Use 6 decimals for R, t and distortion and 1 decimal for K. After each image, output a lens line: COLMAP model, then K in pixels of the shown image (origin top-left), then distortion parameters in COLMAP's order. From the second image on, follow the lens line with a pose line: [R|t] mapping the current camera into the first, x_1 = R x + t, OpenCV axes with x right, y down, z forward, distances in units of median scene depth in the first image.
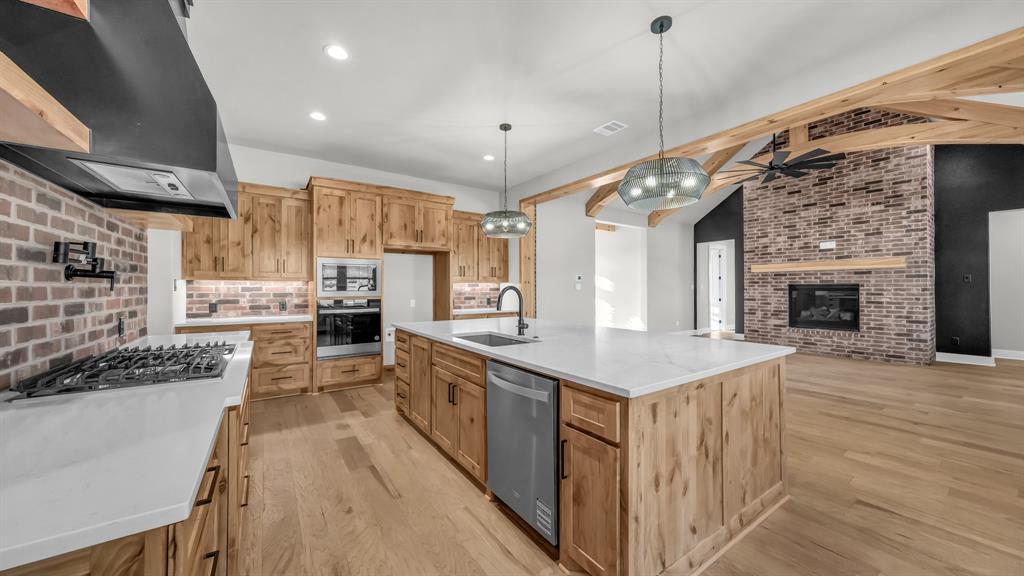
lens RADIAL K [[355.9, 0, 512.0], [0, 355.9, 288.0], [0, 0, 1]] dist [-0.000253, -0.000007]
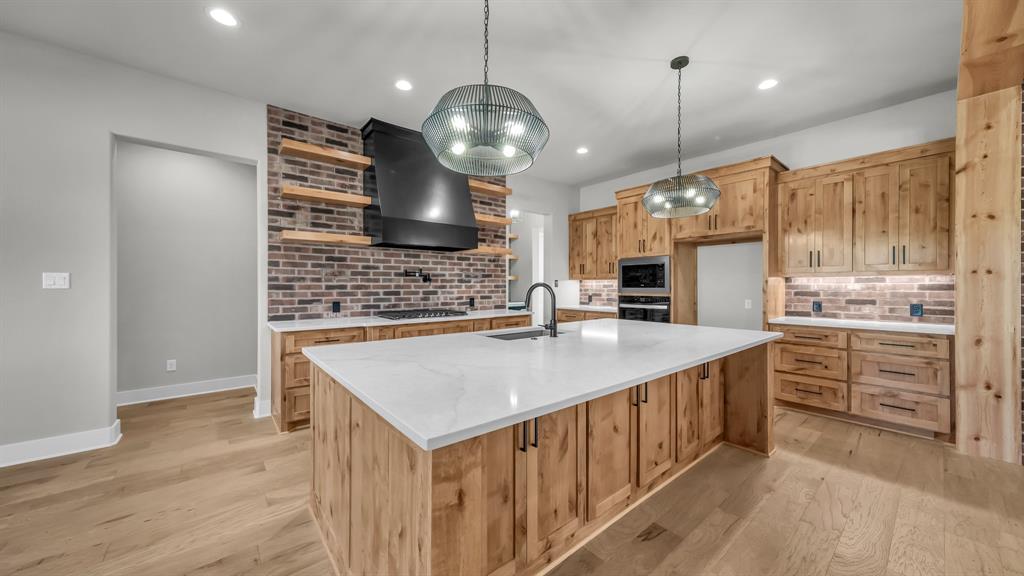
lens RADIAL K [[368.1, 0, 512.0], [0, 368.1, 288.0], [0, 0, 1]] dist [0.000393, 0.000011]
pose [[0.107552, 0.006384, -0.994179, 0.612089], [-0.000159, 0.999979, 0.006404, 0.001889], [0.994199, -0.000531, 0.107550, 0.496933]]
